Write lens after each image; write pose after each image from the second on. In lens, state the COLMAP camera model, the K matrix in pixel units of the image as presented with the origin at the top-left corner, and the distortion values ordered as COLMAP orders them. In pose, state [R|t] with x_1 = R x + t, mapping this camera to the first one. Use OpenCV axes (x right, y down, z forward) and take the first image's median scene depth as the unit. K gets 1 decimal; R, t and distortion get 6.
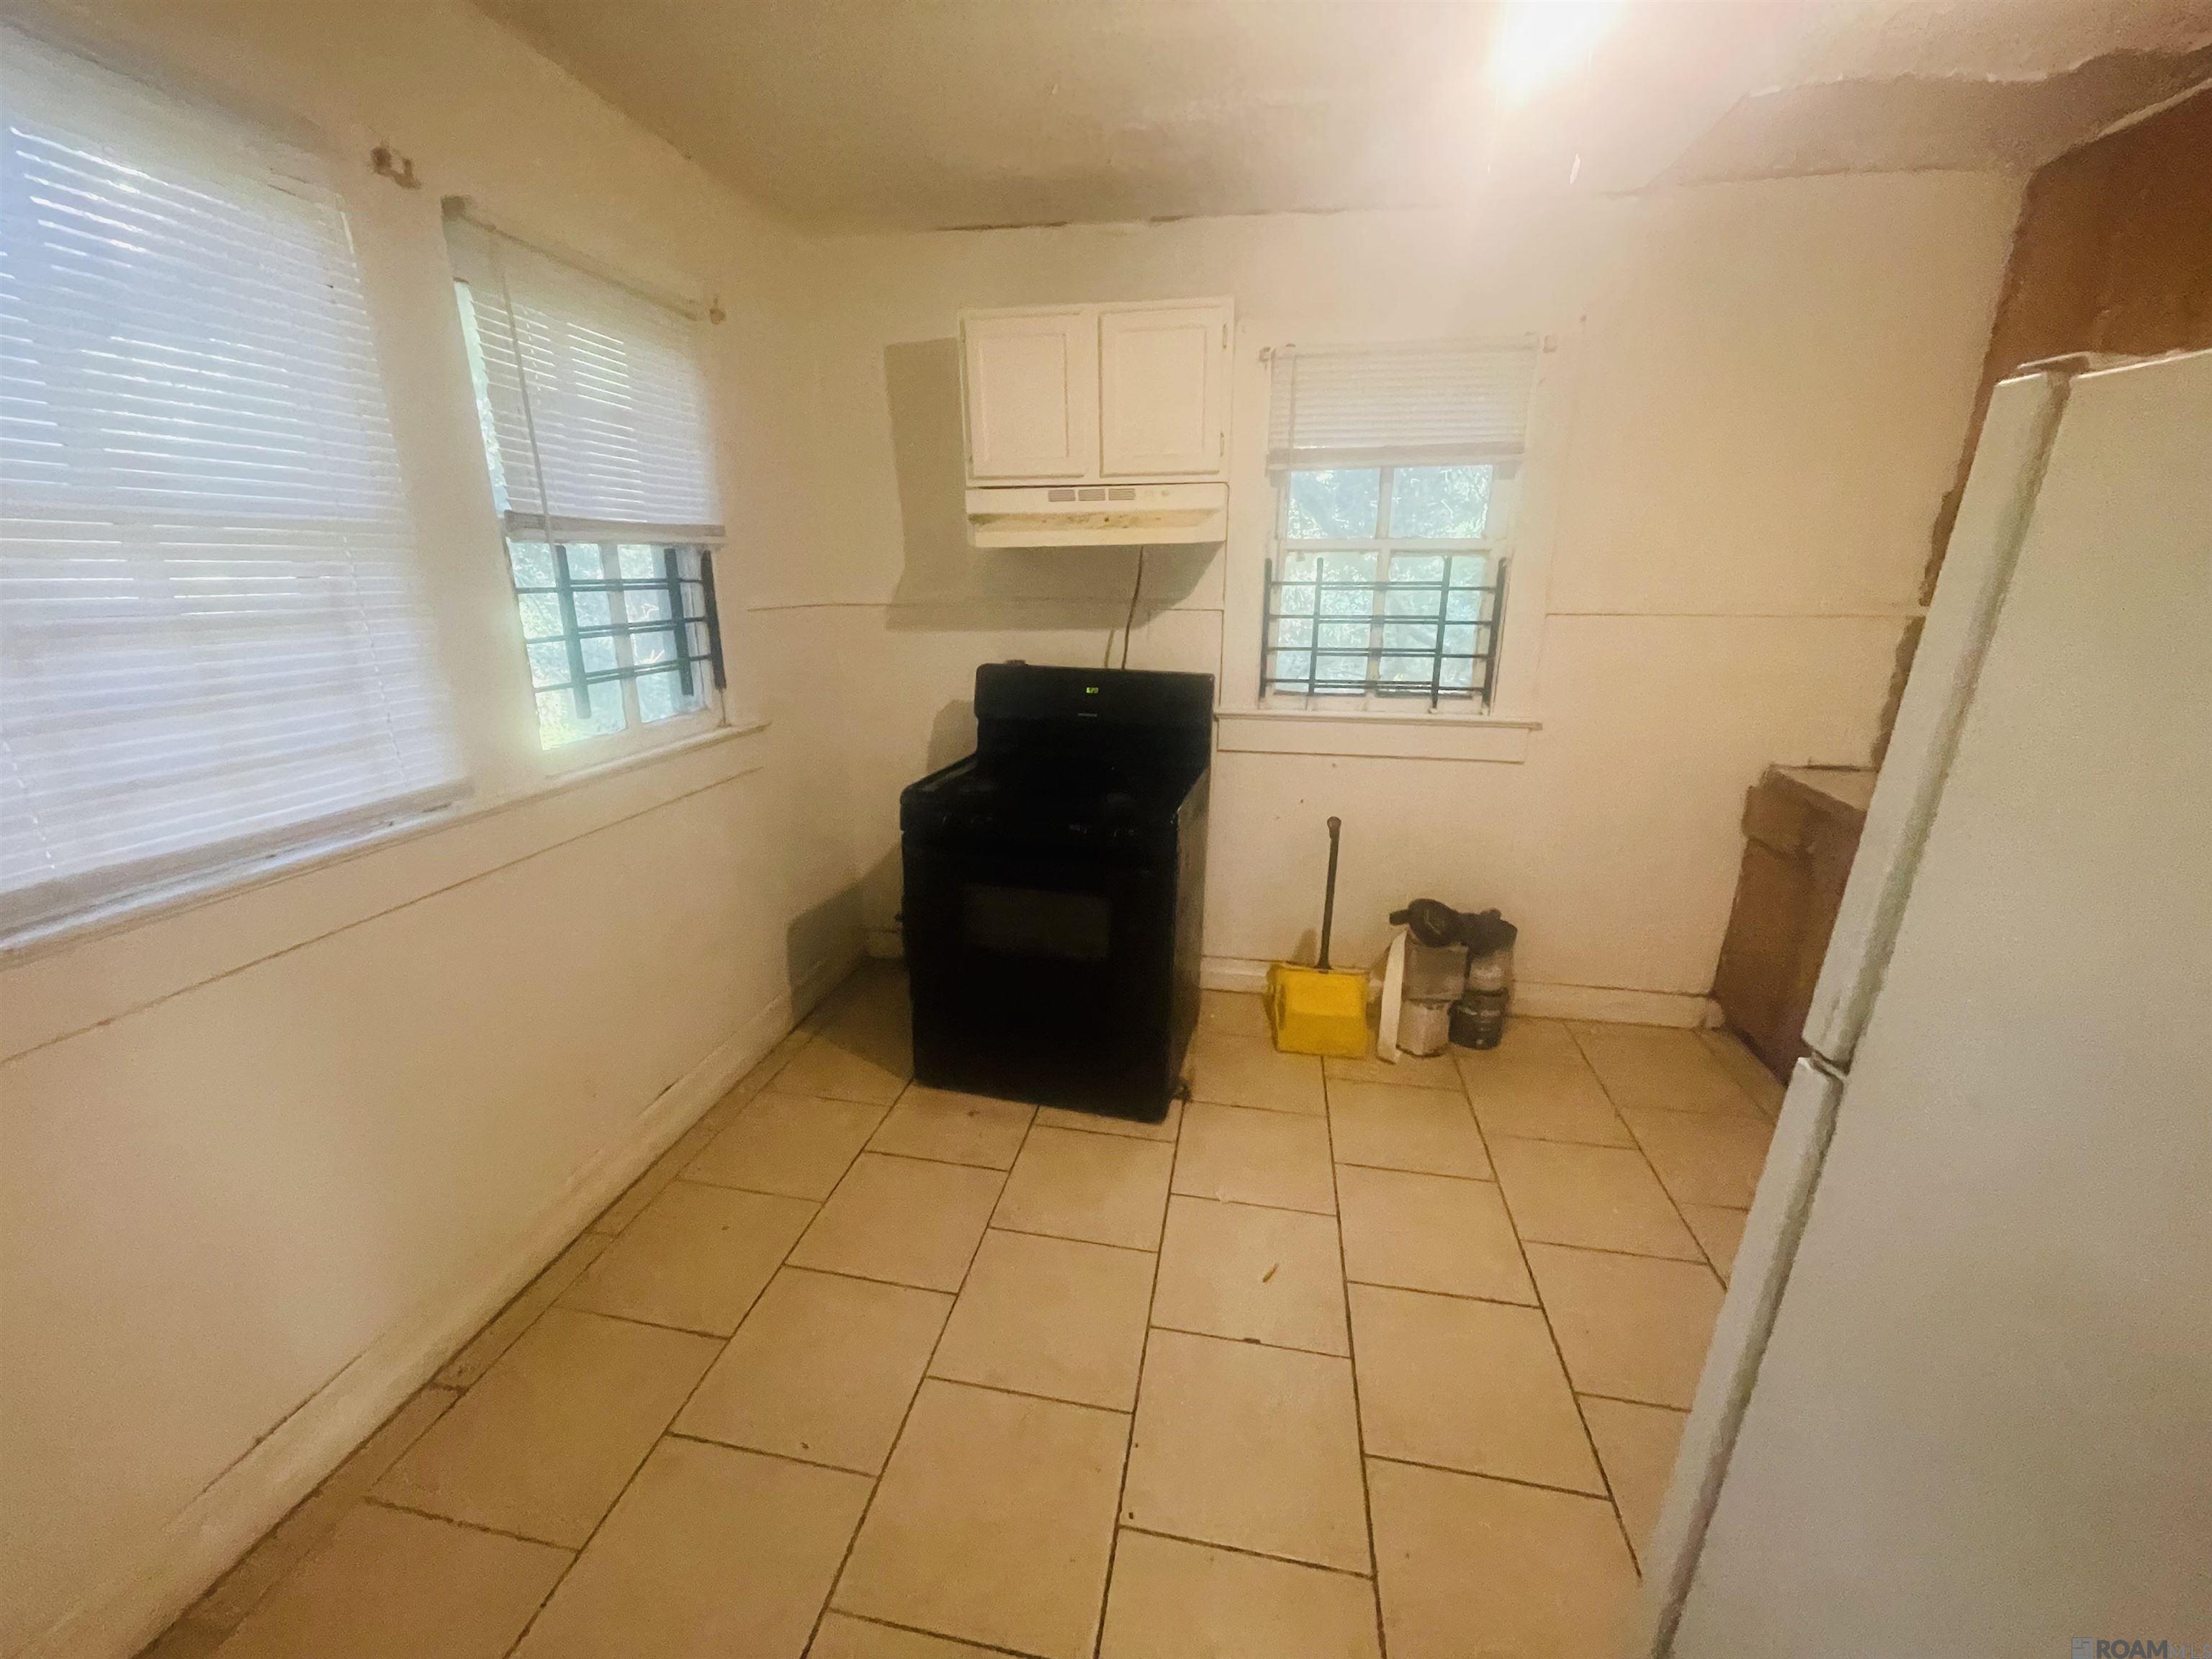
lens RADIAL K [[890.5, 0, 1103.9], [0, 890.5, 837.2], [0, 0, 1]] dist [0.000224, -0.000990]
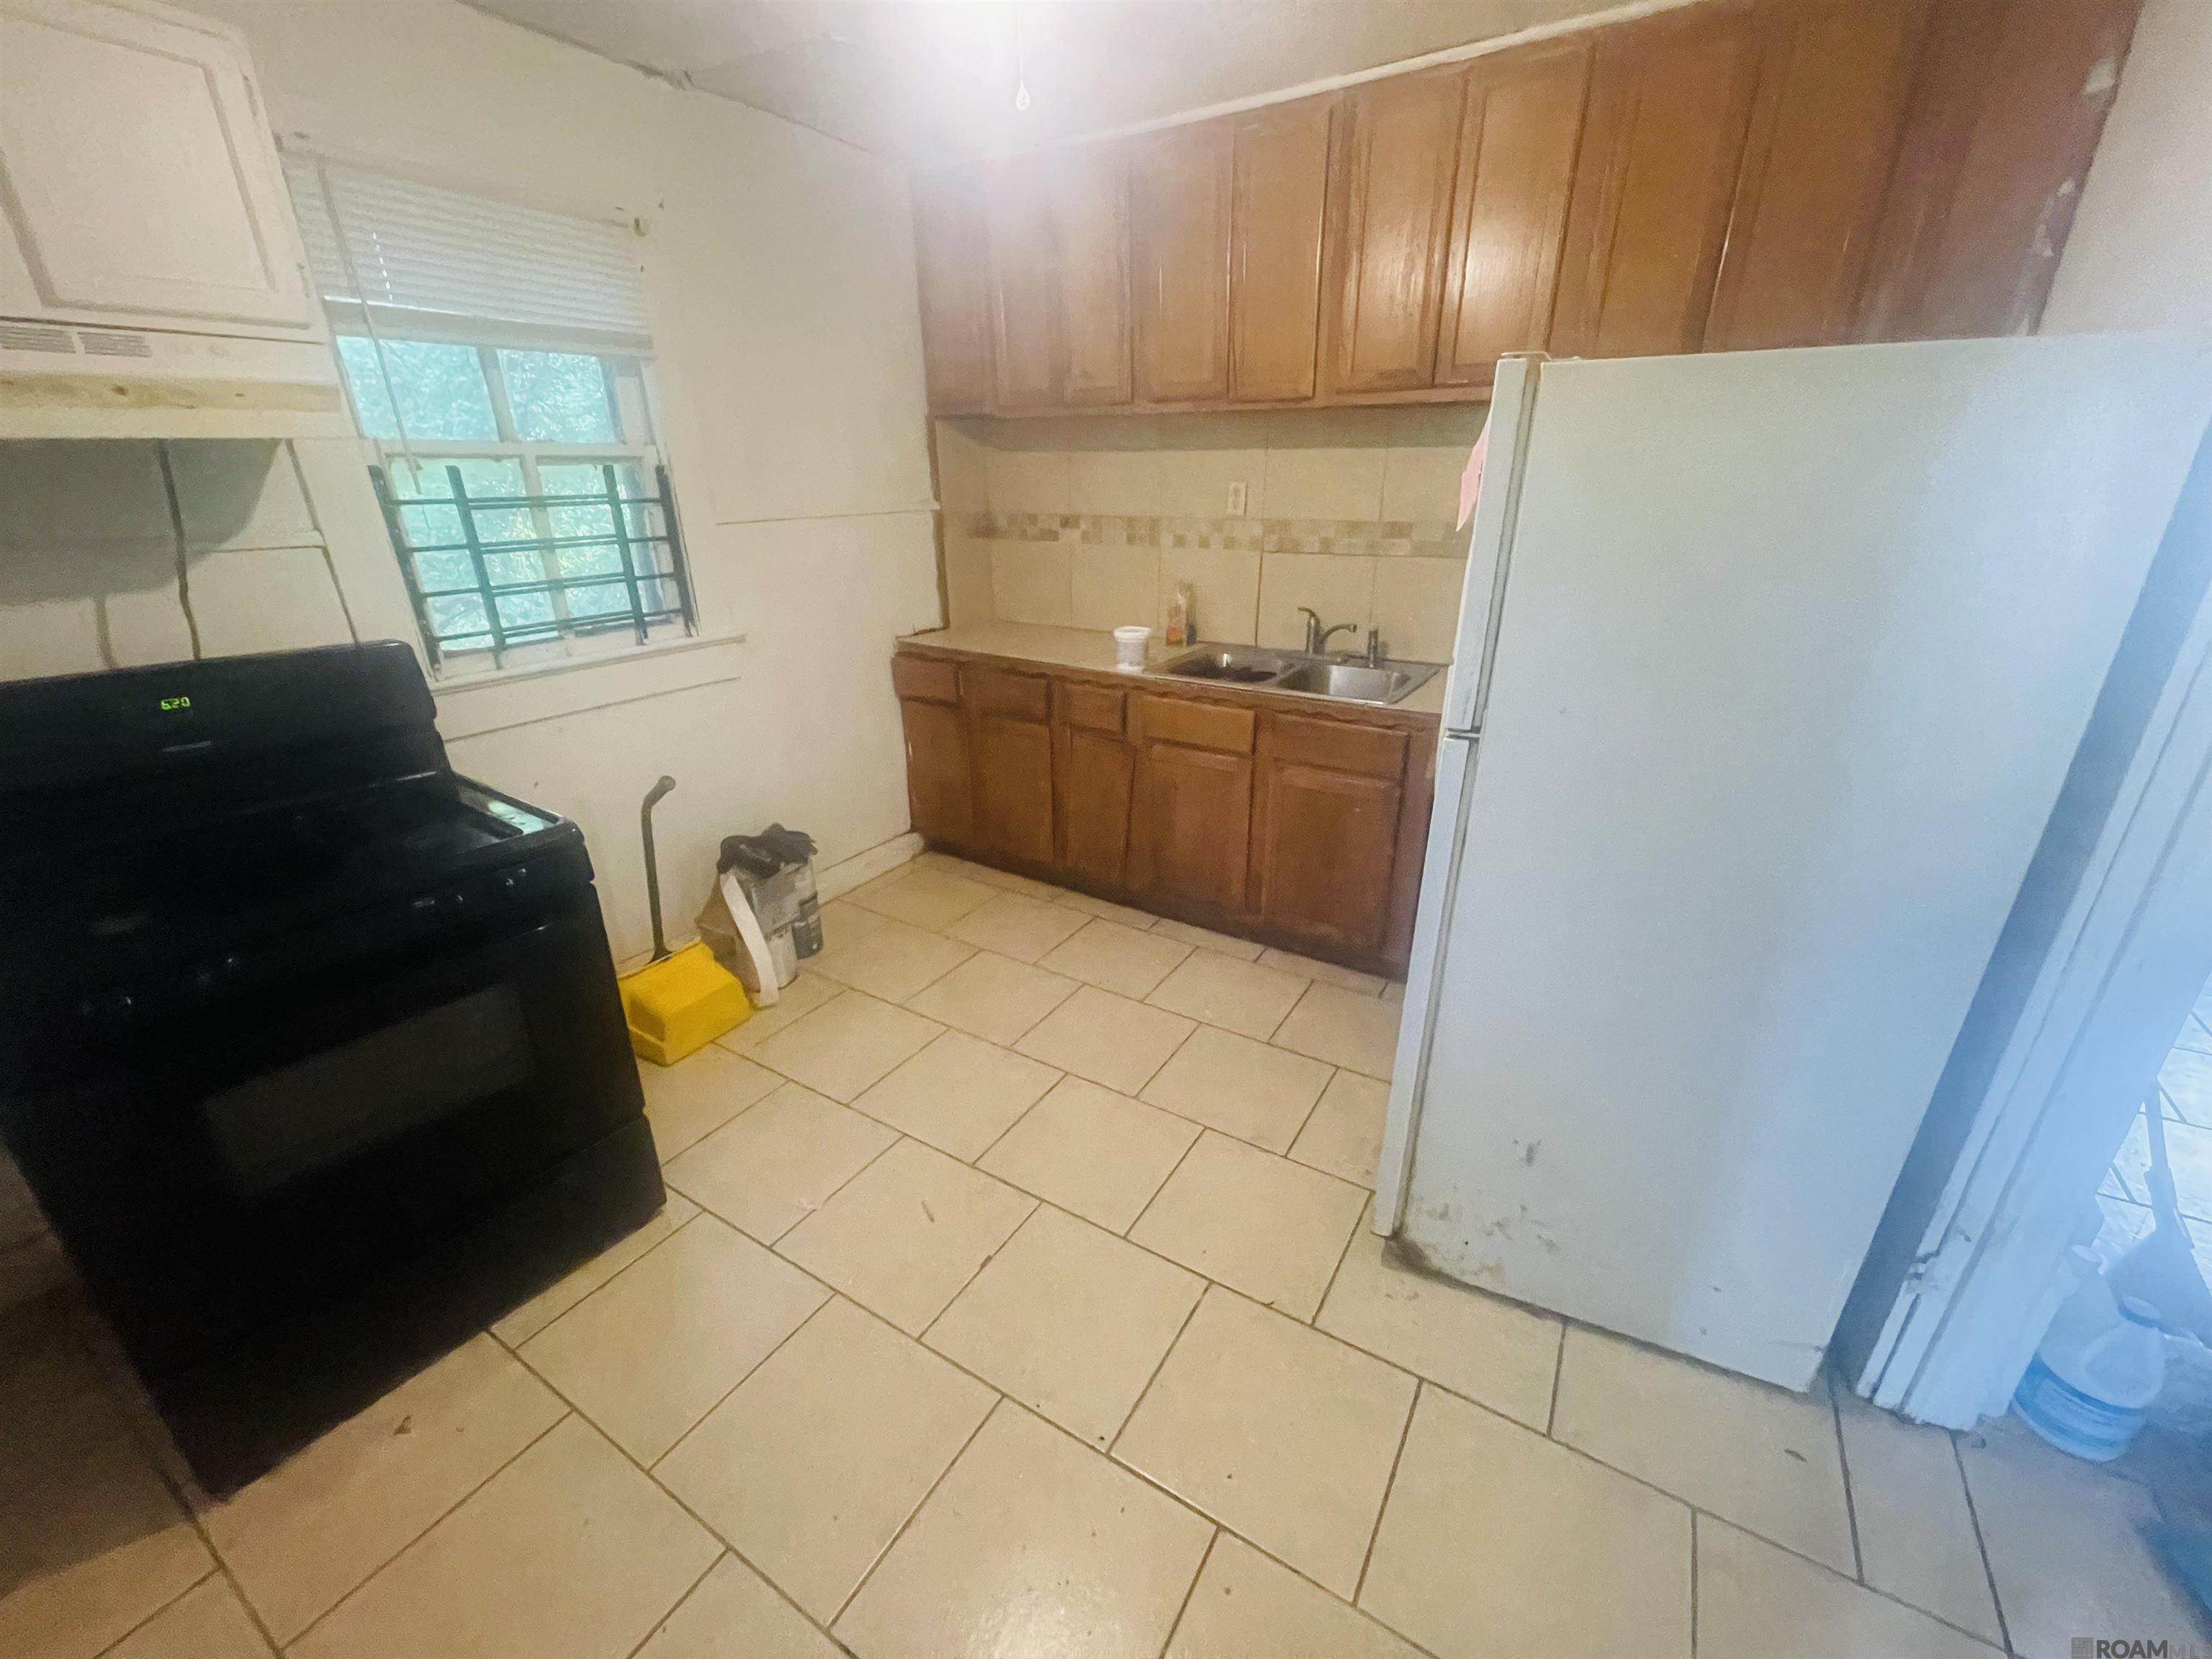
lens RADIAL K [[890.5, 0, 1090.5], [0, 890.5, 835.7], [0, 0, 1]] dist [0.000224, -0.000990]
pose [[0.368479, -0.353238, 0.859911, -0.308093], [0.283503, 0.923633, 0.257930, -0.066840], [-0.885353, 0.148745, 0.440484, 0.241047]]
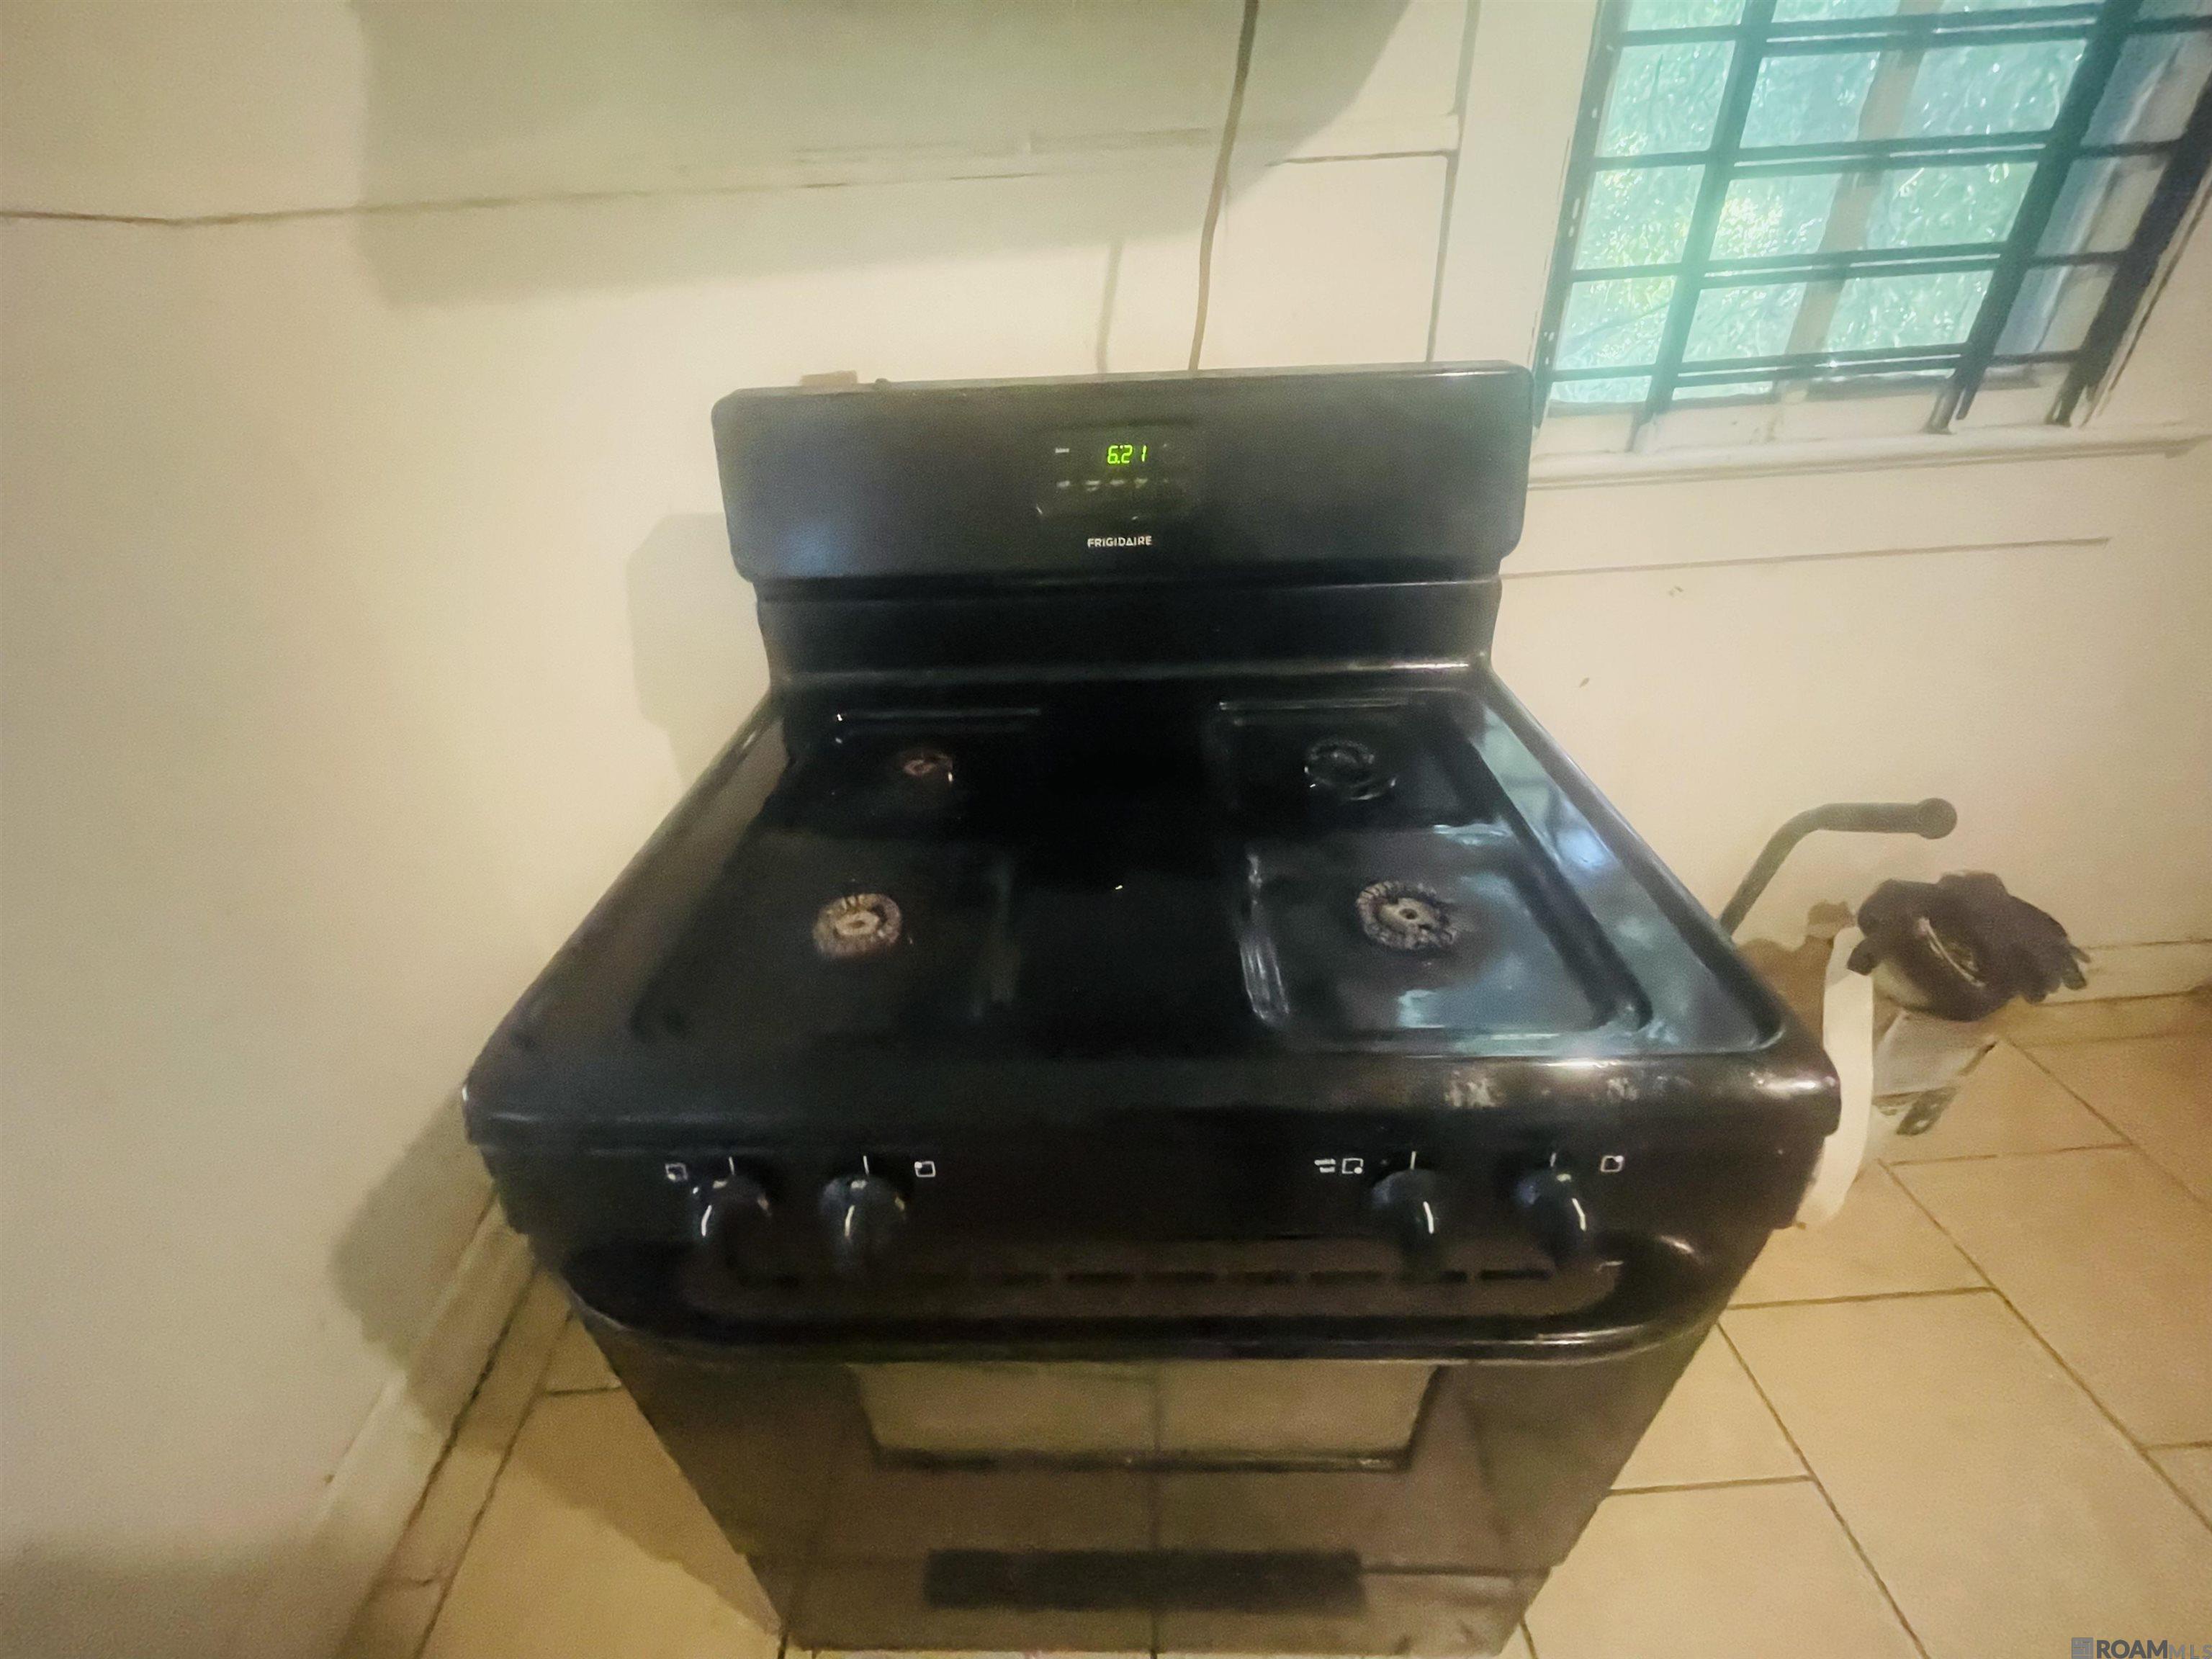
lens RADIAL K [[890.5, 0, 1101.2], [0, 890.5, 846.1], [0, 0, 1]] dist [0.000224, -0.000990]
pose [[0.972274, -0.168418, 0.162229, -0.089550], [0.115989, 0.949725, 0.290808, -0.125088], [-0.203050, -0.263929, 0.942928, 0.665230]]
